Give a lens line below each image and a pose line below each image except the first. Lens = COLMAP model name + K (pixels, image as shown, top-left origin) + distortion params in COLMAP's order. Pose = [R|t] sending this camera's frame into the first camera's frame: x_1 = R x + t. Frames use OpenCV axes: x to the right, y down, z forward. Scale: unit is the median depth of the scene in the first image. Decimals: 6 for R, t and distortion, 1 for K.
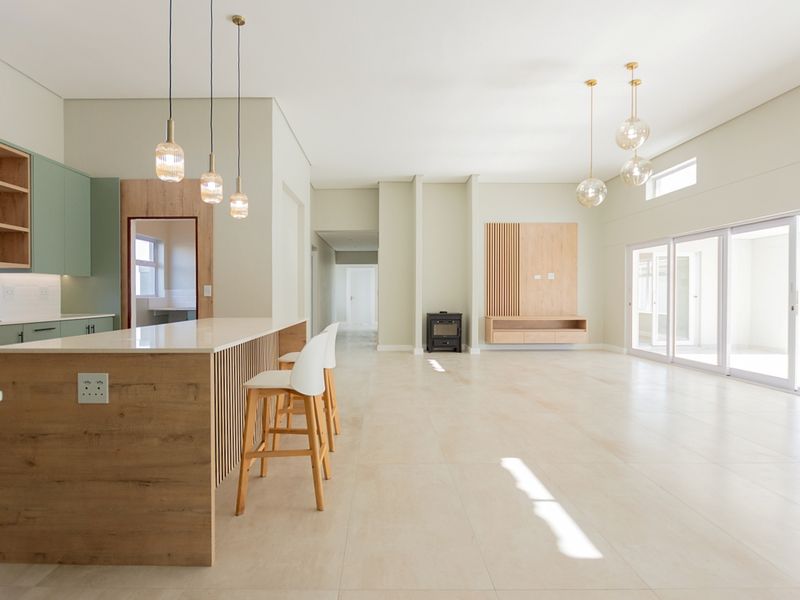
lens RADIAL K [[414.6, 0, 381.7], [0, 414.6, 299.8], [0, 0, 1]] dist [-0.012661, -0.000320]
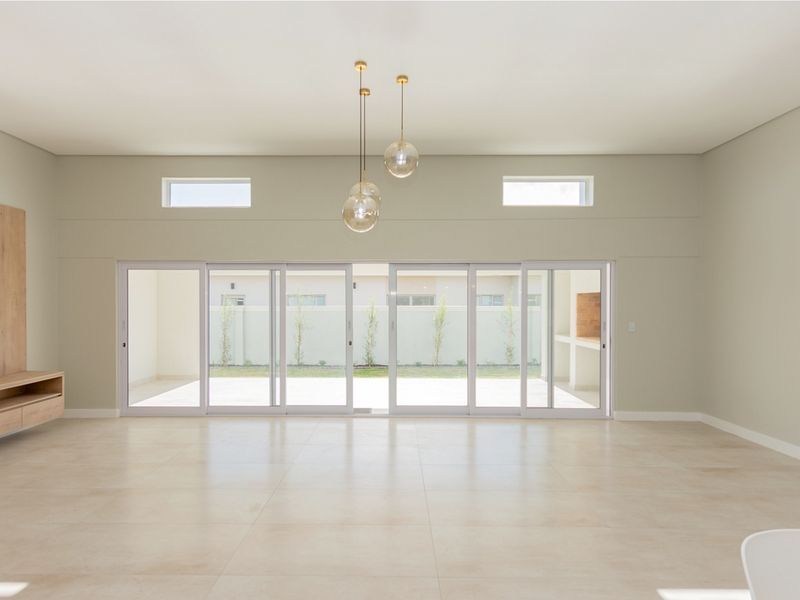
lens RADIAL K [[460.3, 0, 396.8], [0, 460.3, 305.3], [0, 0, 1]] dist [-0.001196, -0.000109]
pose [[0.008298, -0.000935, 0.999965, -0.293196], [0.013917, 0.999903, 0.000819, -0.083548], [-0.999869, 0.013909, 0.008310, 0.845790]]
